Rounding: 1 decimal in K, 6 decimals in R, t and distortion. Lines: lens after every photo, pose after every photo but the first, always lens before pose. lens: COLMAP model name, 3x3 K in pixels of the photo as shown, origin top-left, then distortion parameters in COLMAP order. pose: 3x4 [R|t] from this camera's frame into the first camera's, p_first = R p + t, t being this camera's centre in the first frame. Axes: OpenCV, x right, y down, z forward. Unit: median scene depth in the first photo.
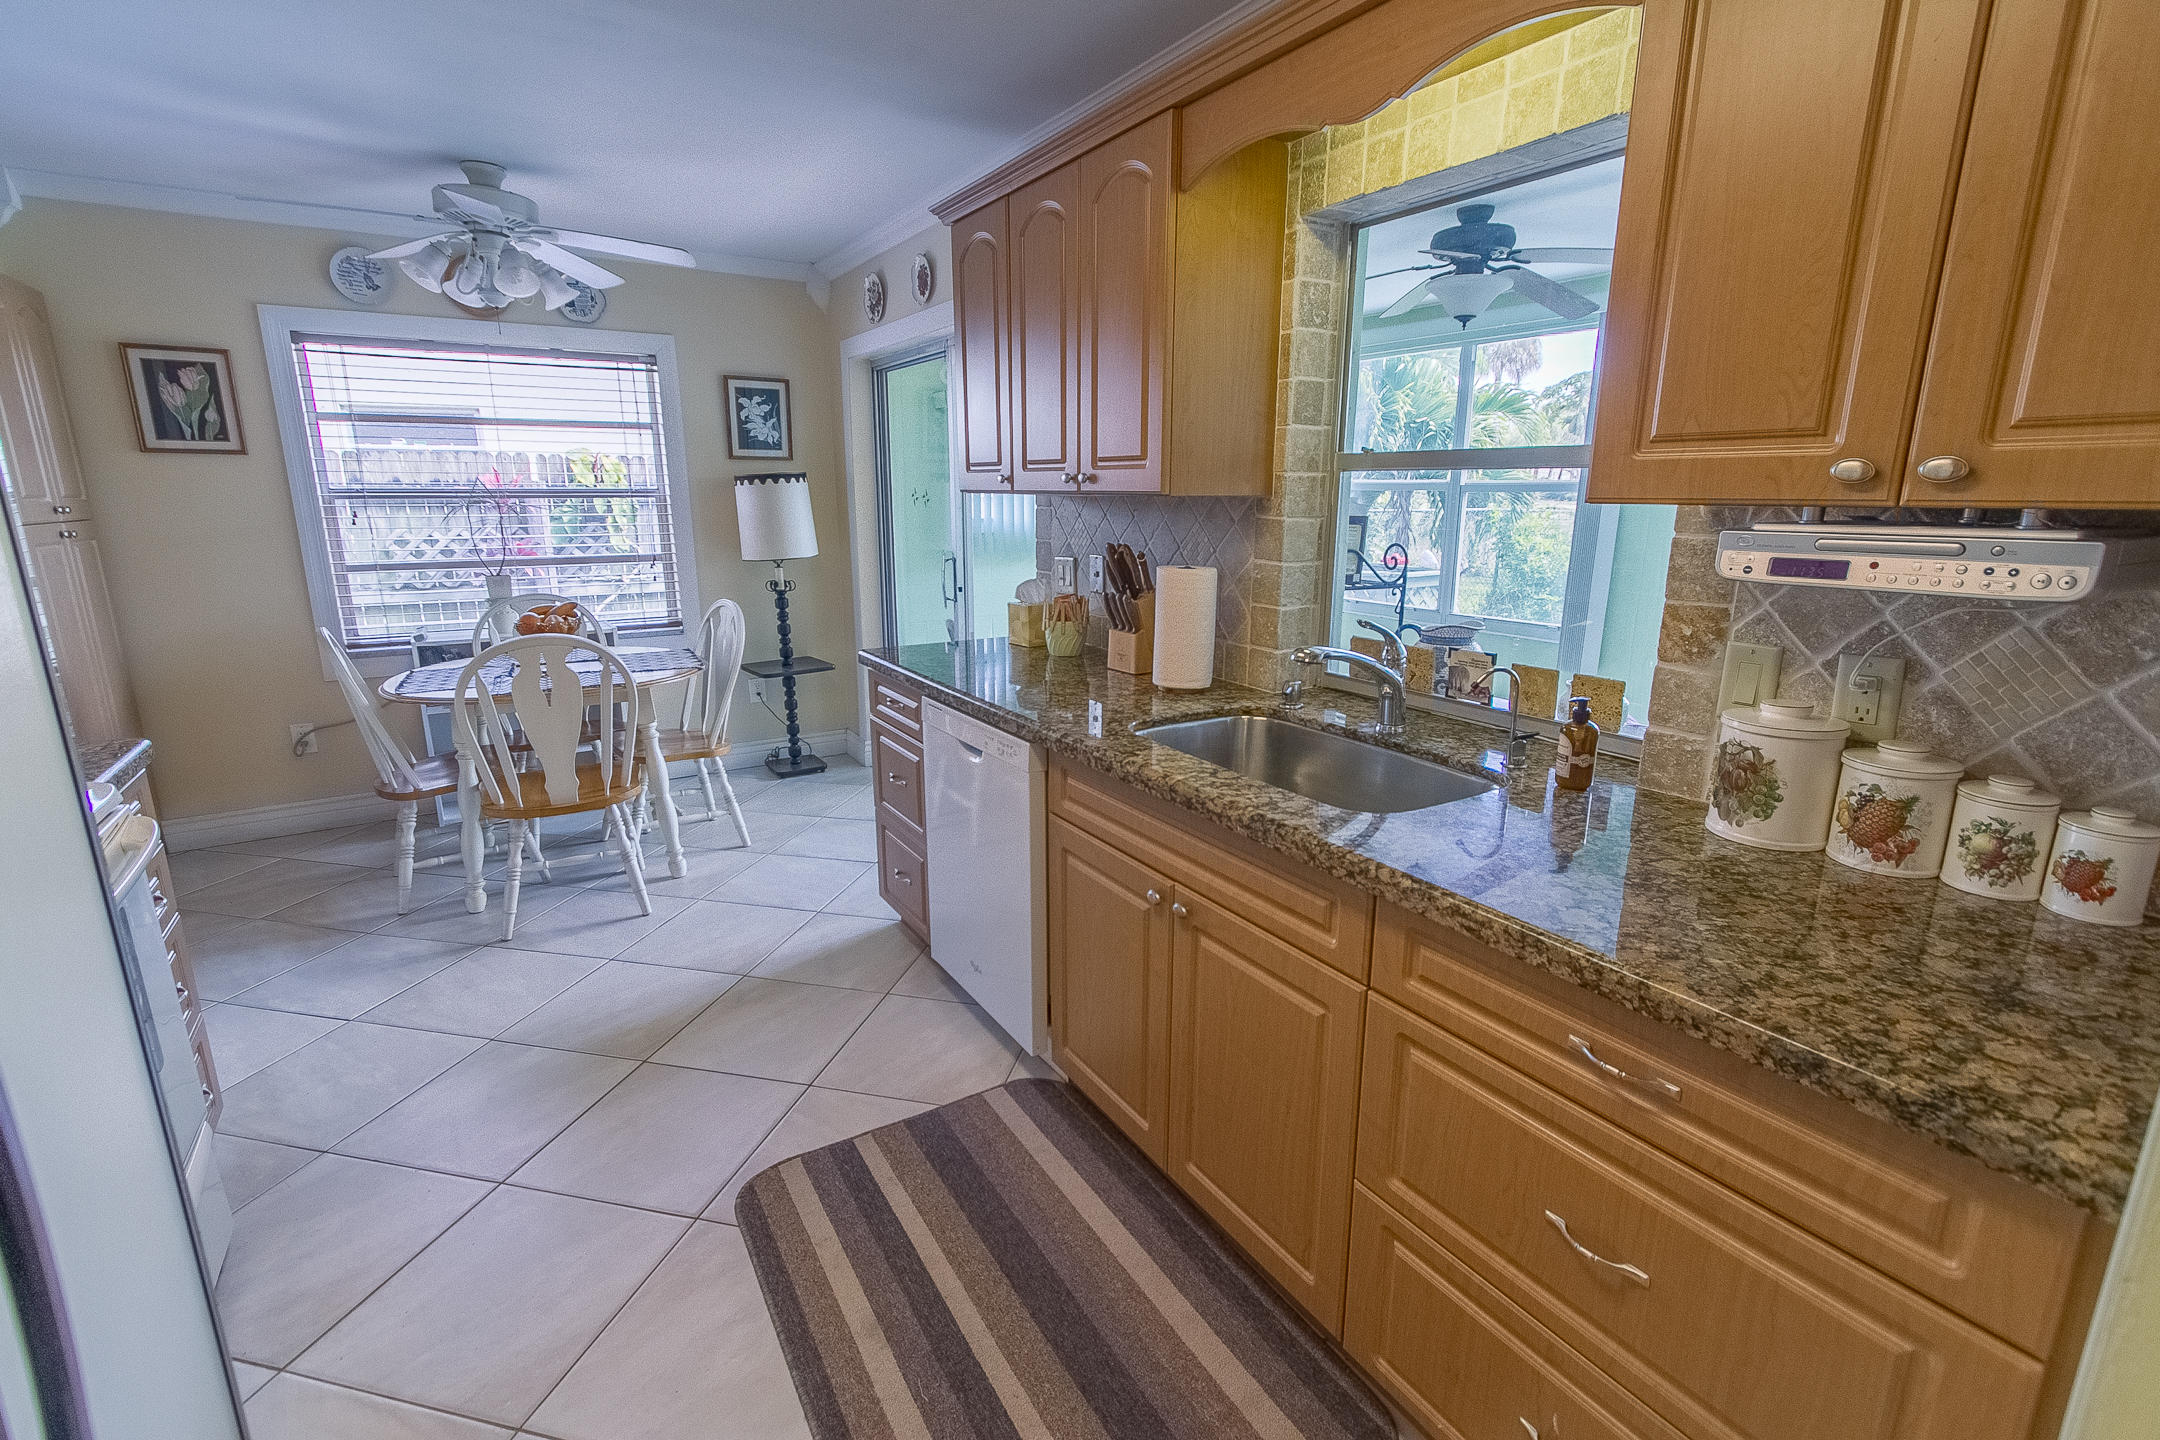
lens RADIAL K [[974.0, 0, 1081.8], [0, 974.0, 722.1], [0, 0, 1]] dist [0.002317, -0.000952]
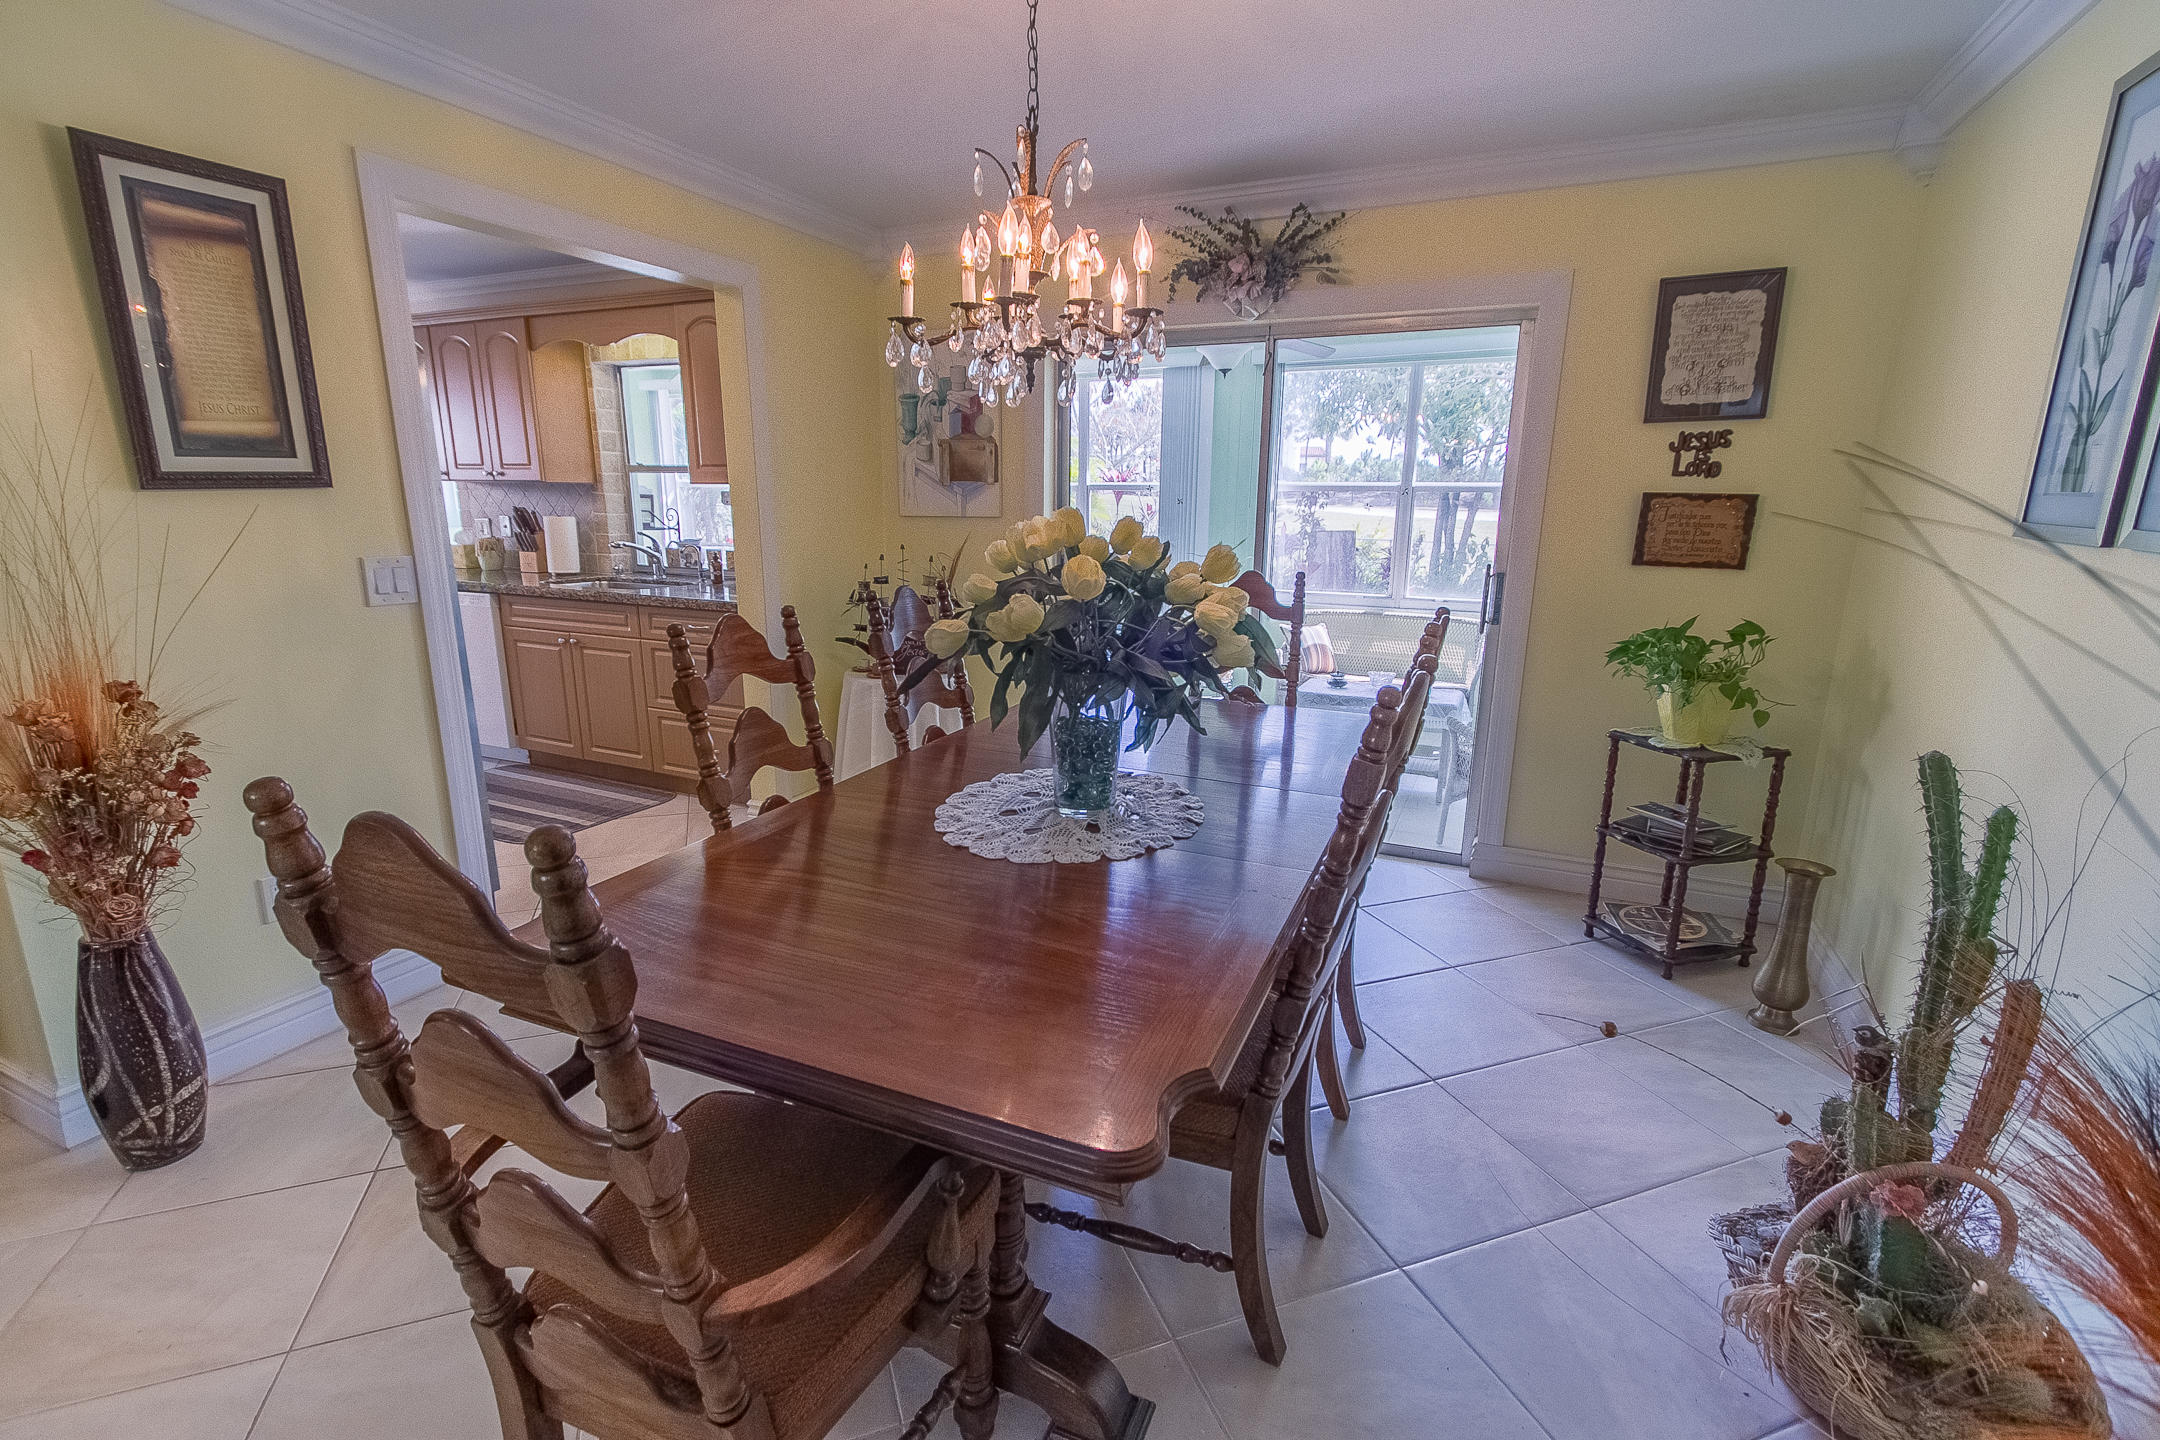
lens RADIAL K [[974.0, 0, 1096.4], [0, 974.0, 715.9], [0, 0, 1]] dist [0.002317, -0.000952]
pose [[0.828365, -0.119936, 0.547199, -0.180460], [0.120713, 0.992081, 0.034708, 0.444185], [-0.547028, 0.037303, 0.836283, -1.829878]]
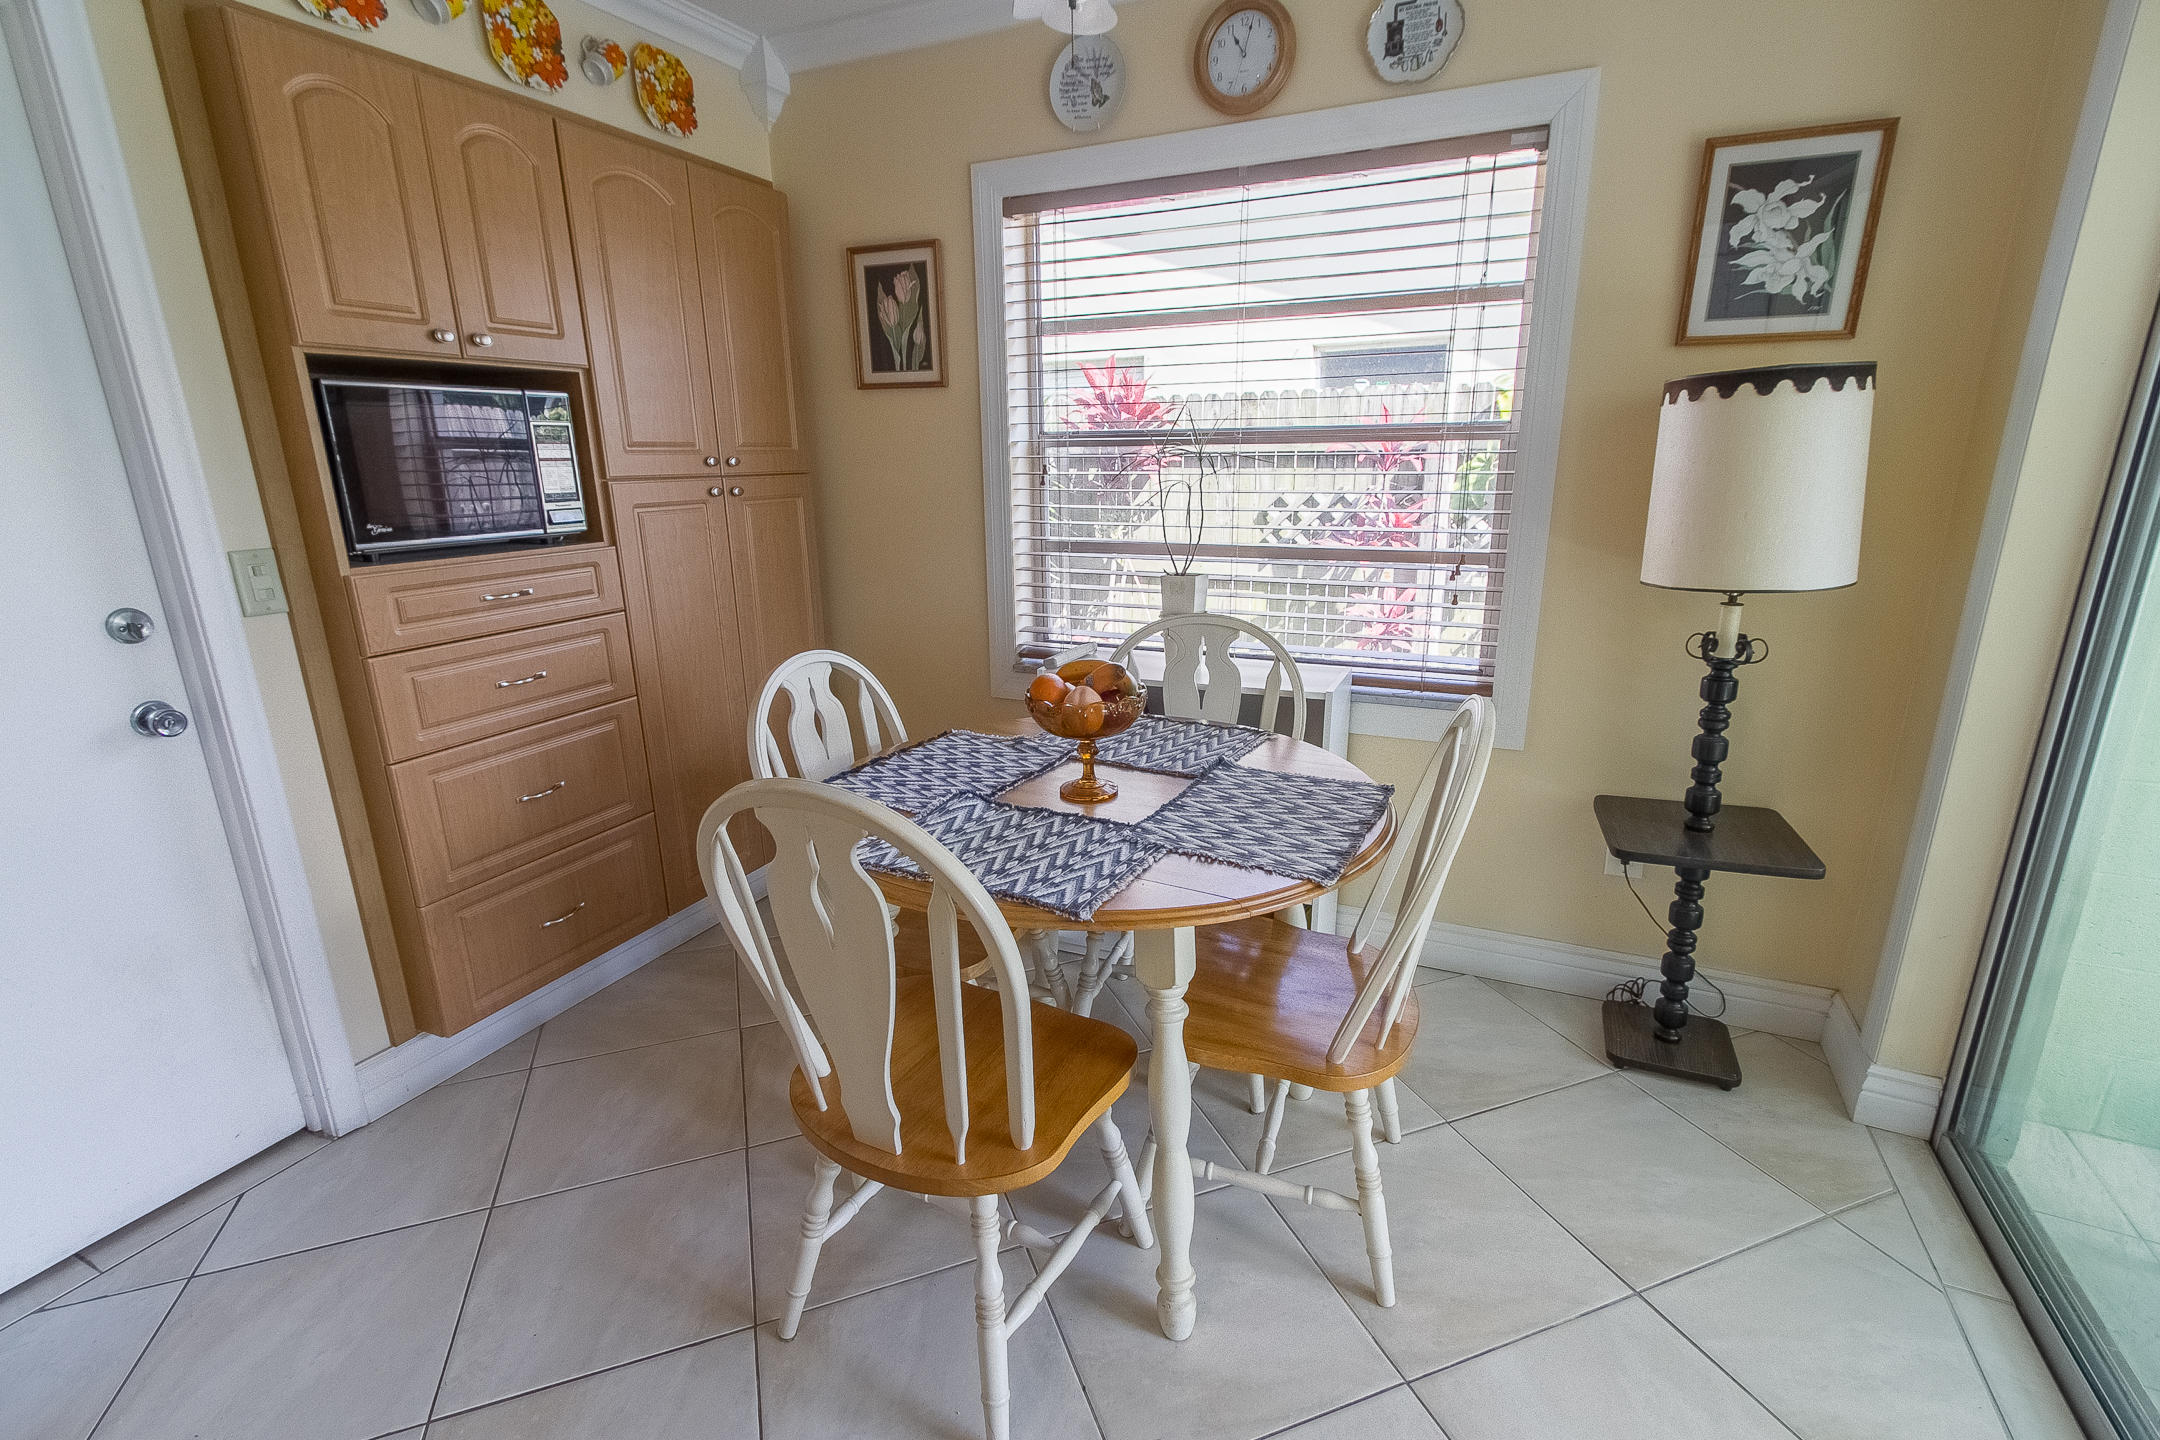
lens RADIAL K [[974.0, 0, 1088.9], [0, 974.0, 729.5], [0, 0, 1]] dist [0.002317, -0.000952]
pose [[0.548940, 0.221113, -0.806086, -0.113609], [-0.180572, 0.972975, 0.143923, -0.115960], [0.816125, 0.066551, 0.574031, 0.535508]]
